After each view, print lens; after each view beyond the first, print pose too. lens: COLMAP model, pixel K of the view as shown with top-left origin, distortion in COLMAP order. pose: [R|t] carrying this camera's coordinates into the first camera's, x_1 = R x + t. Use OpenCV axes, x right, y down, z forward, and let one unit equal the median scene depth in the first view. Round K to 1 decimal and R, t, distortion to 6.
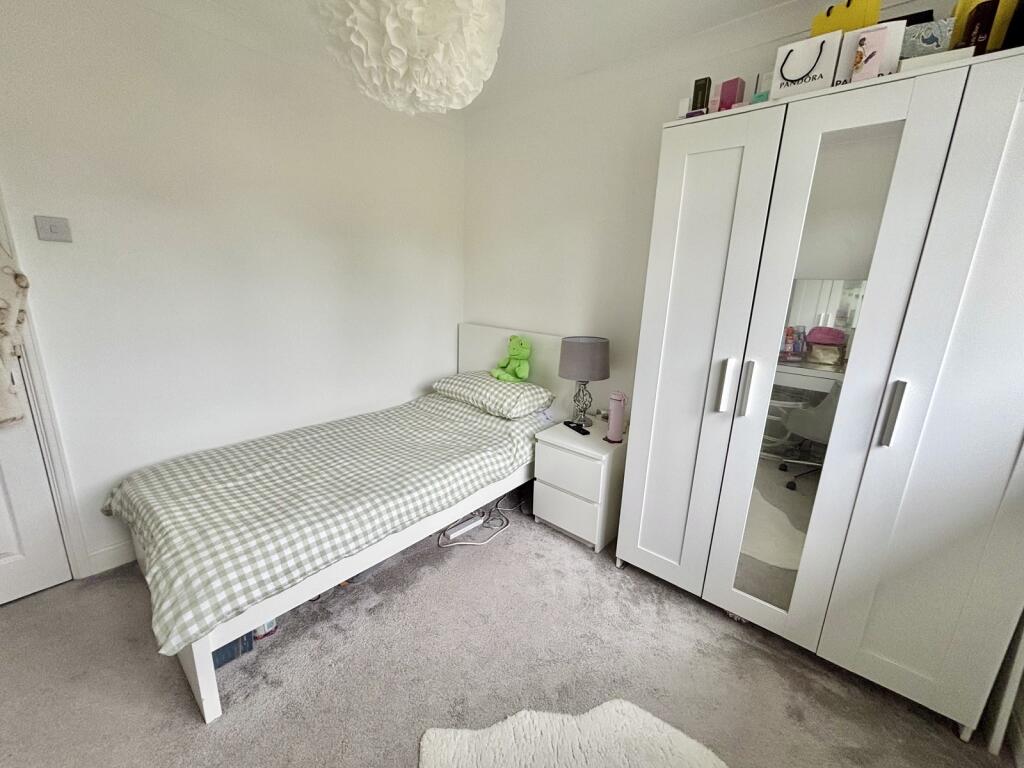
lens RADIAL K [[412.6, 0, 509.3], [0, 412.6, 383.2], [0, 0, 1]] dist [0.000240, 0.000127]
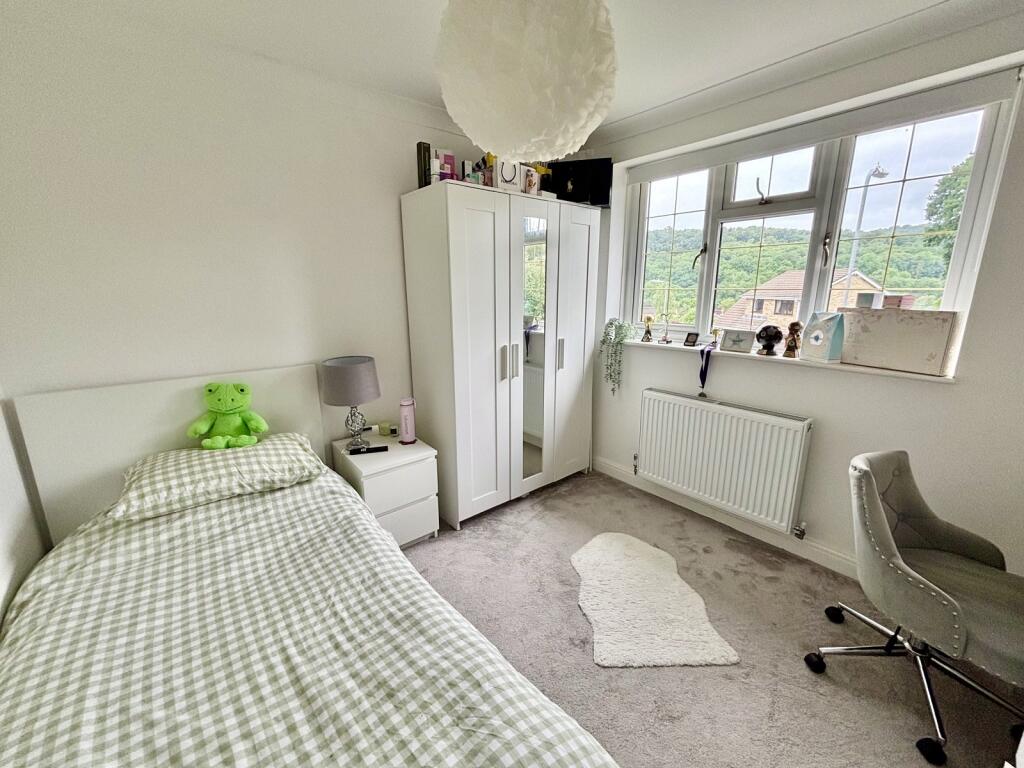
lens RADIAL K [[413.1, 0, 510.5], [0, 413.1, 382.1], [0, 0, 1]] dist [-0.002066, 0.000412]
pose [[0.169131, -0.263123, 0.949821, -0.784986], [0.246398, 0.944392, 0.217744, -0.205504], [-0.954297, 0.197207, 0.224559, 0.505617]]
